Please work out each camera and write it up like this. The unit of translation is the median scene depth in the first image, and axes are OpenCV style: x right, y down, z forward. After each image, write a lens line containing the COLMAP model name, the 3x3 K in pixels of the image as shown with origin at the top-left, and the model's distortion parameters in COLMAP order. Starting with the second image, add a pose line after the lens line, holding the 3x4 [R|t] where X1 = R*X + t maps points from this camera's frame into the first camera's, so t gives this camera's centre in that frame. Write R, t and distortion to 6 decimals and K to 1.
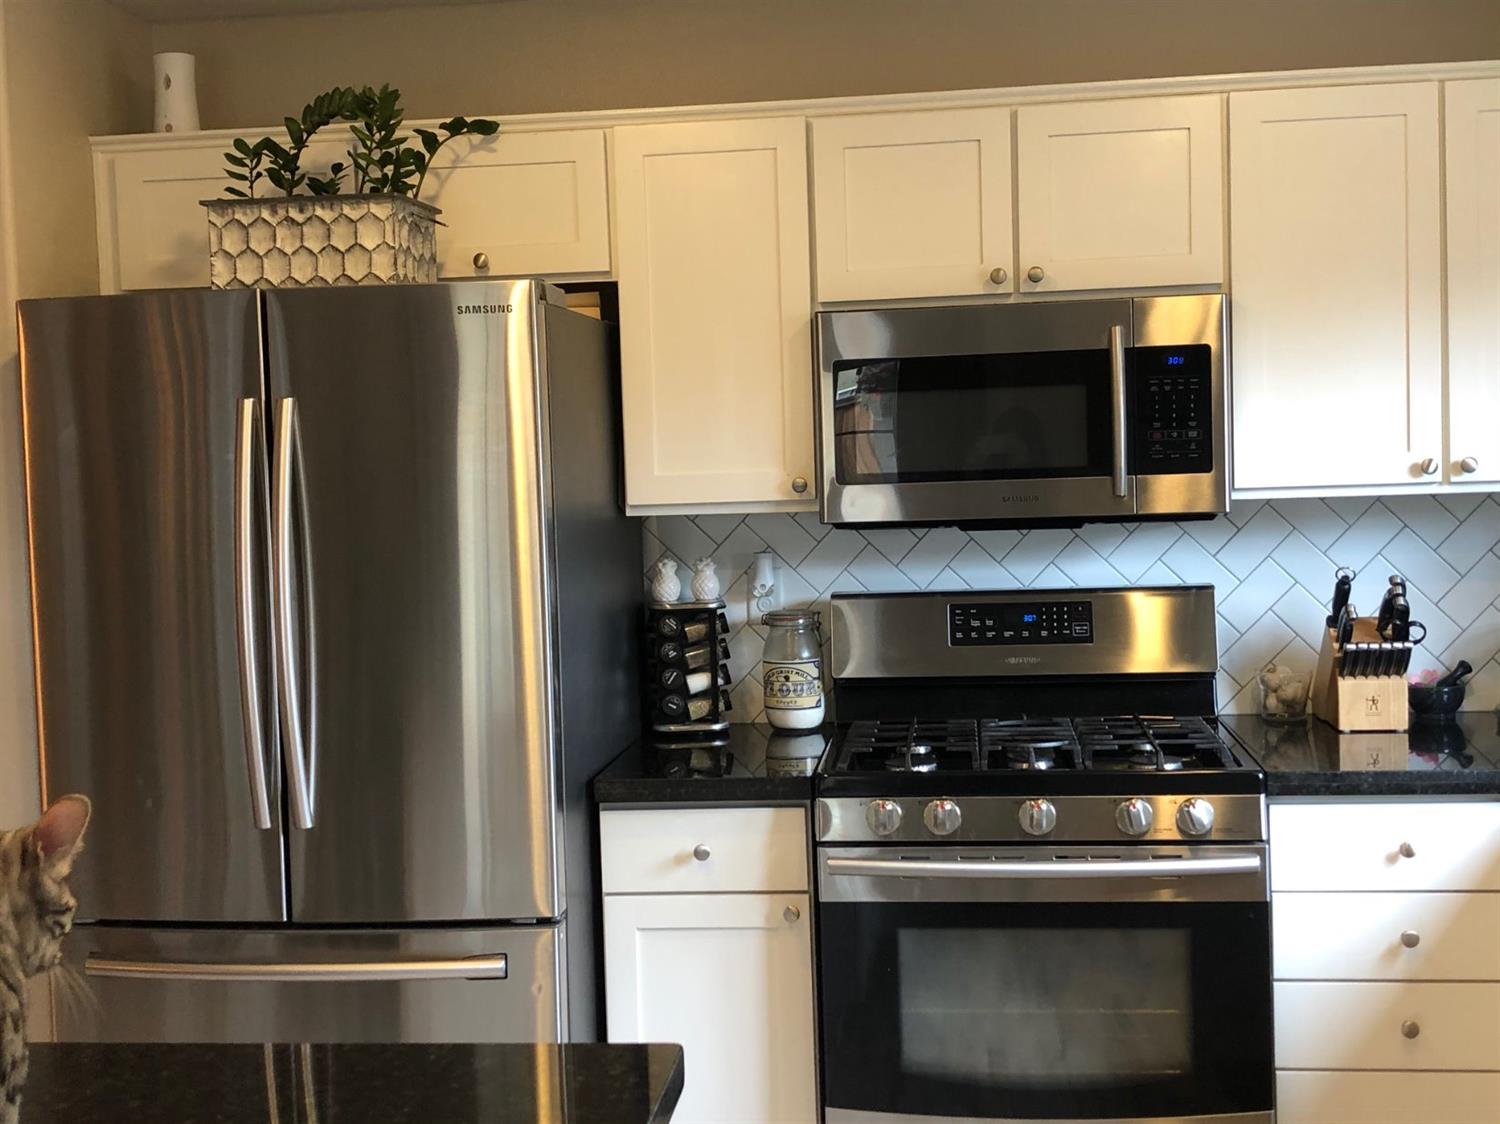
lens RADIAL K [[1841.9, 0, 750.0], [0, 1841.9, 562.0], [0, 0, 1]] dist [0.185047, -0.511293]
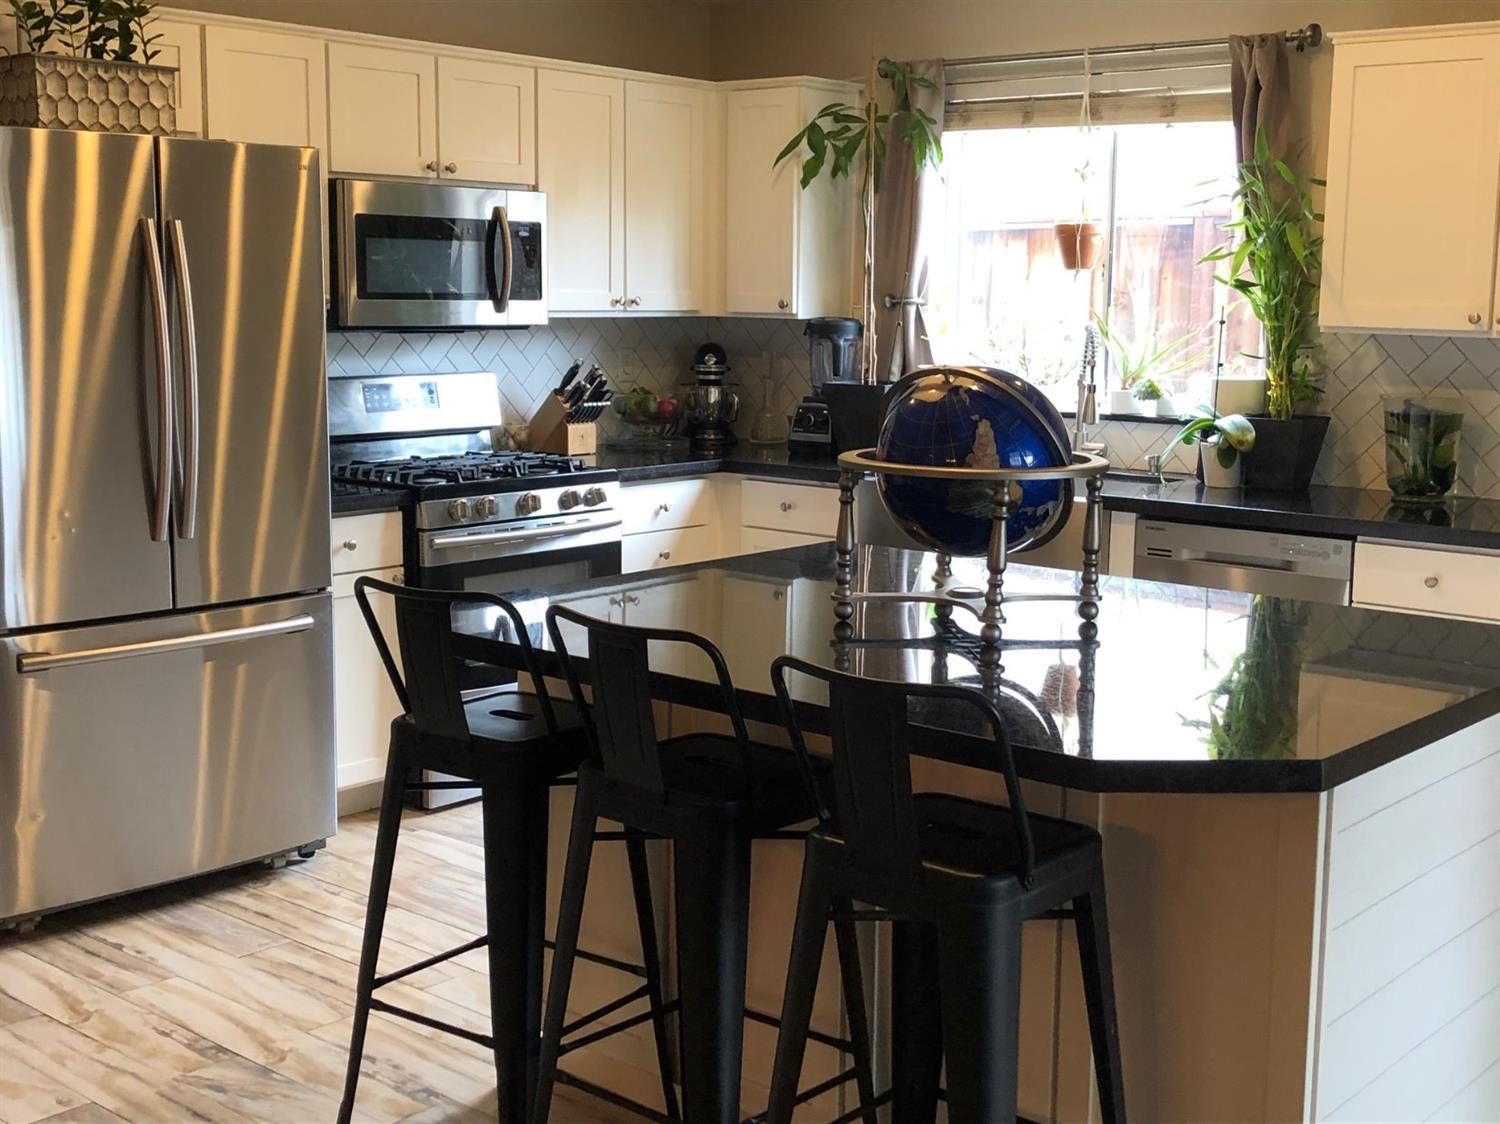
lens RADIAL K [[1841.9, 0, 750.0], [0, 1841.9, 562.0], [0, 0, 1]] dist [0.185047, -0.511293]
pose [[0.565832, -0.084676, 0.820161, -1.074994], [0.019064, 0.995790, 0.089656, 0.042254], [-0.824300, -0.035094, 0.565064, -0.112157]]
